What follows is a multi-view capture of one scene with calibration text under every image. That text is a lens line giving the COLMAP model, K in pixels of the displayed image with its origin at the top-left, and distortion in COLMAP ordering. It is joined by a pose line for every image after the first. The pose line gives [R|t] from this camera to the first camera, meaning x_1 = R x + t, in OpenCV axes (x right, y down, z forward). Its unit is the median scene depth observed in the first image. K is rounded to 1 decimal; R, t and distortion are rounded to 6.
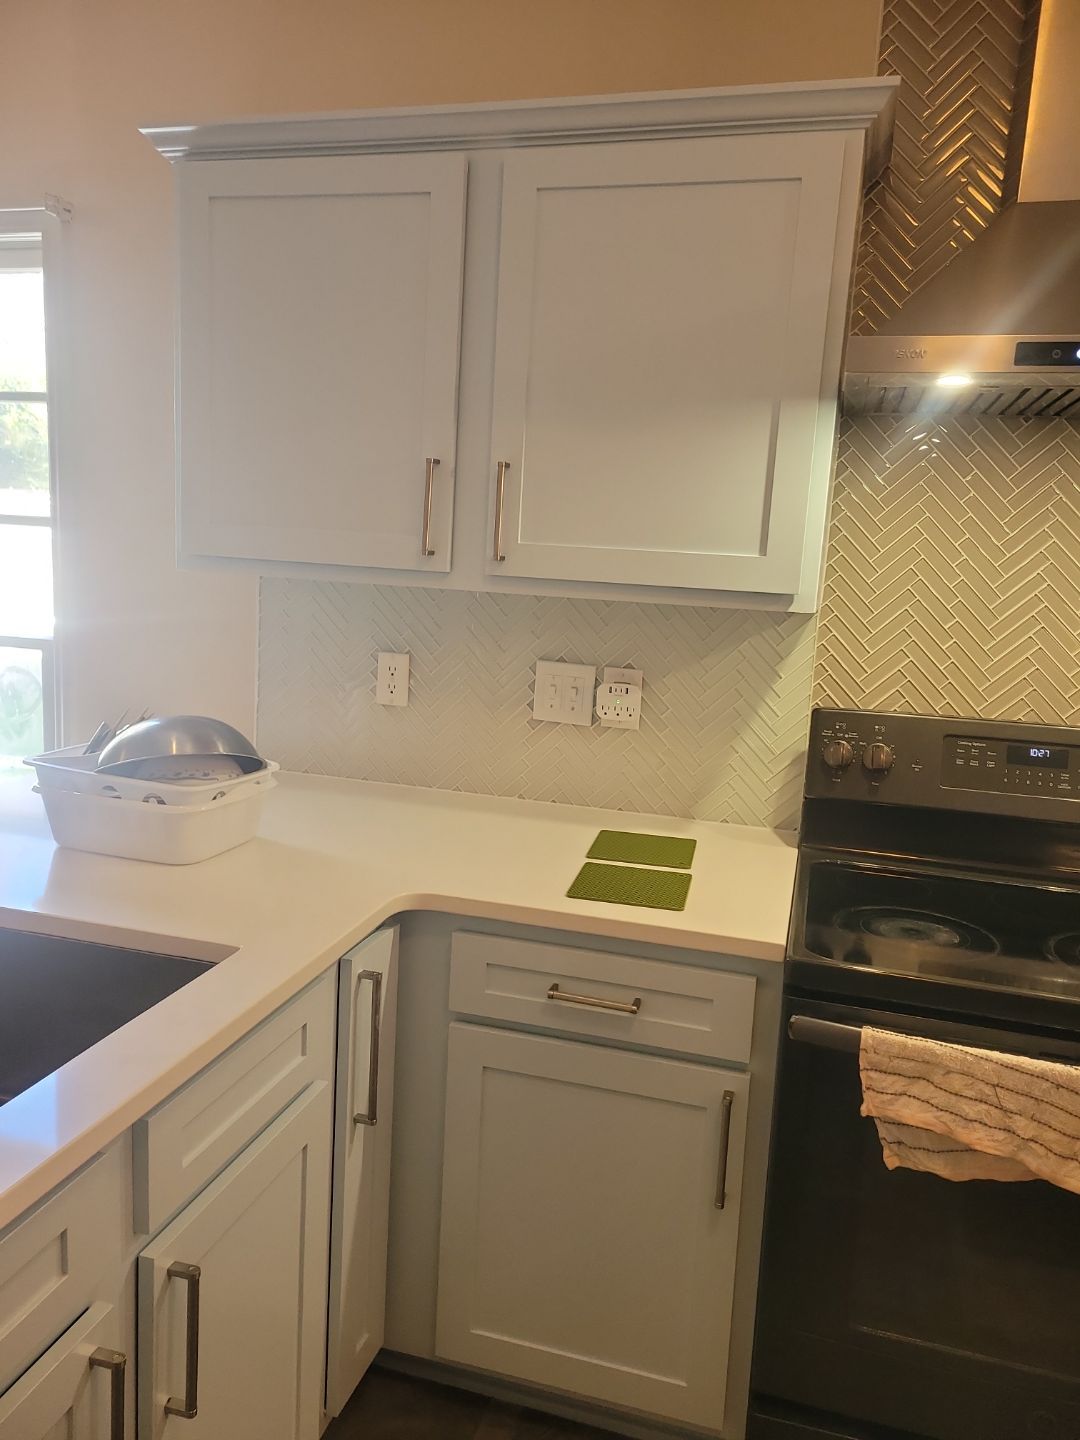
lens RADIAL K [[1080.9, 0, 509.4], [0, 1080.9, 711.9], [0, 0, 1]] dist [0.040045, -0.023131]
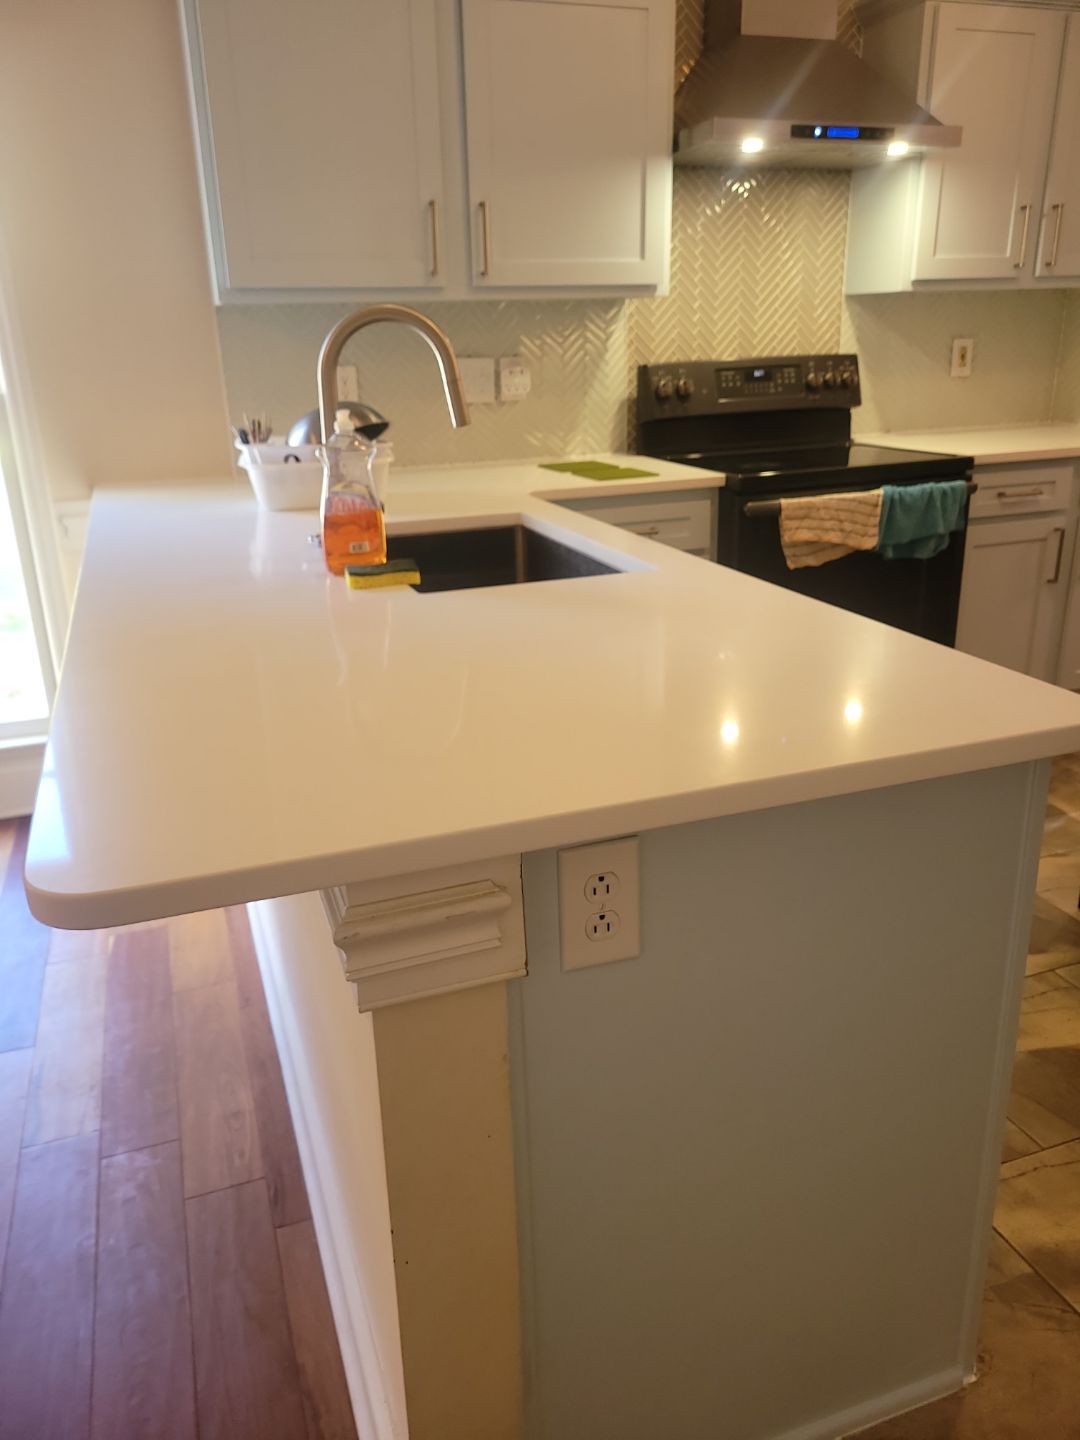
lens RADIAL K [[1080.9, 0, 525.5], [0, 1080.9, 728.2], [0, 0, 1]] dist [0.040045, -0.023131]
pose [[0.808592, -0.266806, 0.524399, -0.931592], [0.156119, 0.956618, 0.245985, 0.097466], [-0.567279, -0.117033, 0.815167, -0.317395]]
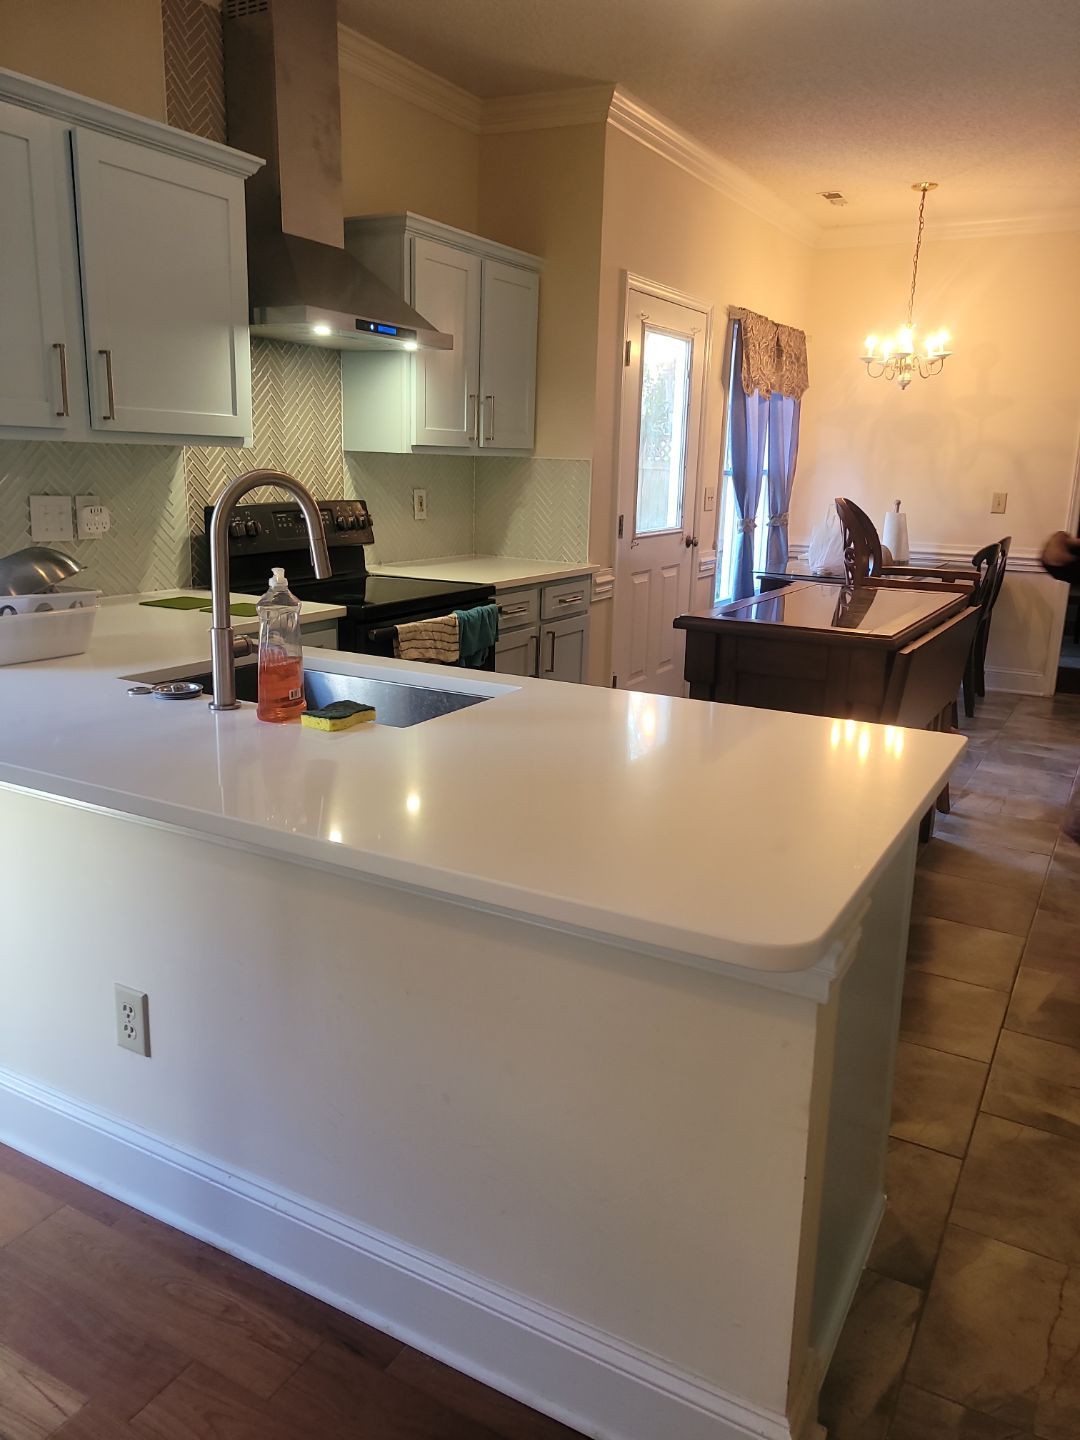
lens RADIAL K [[1080.9, 0, 537.2], [0, 1080.9, 717.5], [0, 0, 1]] dist [0.040045, -0.023131]
pose [[0.230000, -0.270997, 0.934698, -1.400815], [0.133925, 0.960123, 0.245414, -0.038339], [-0.963932, 0.068735, 0.257121, 0.093190]]
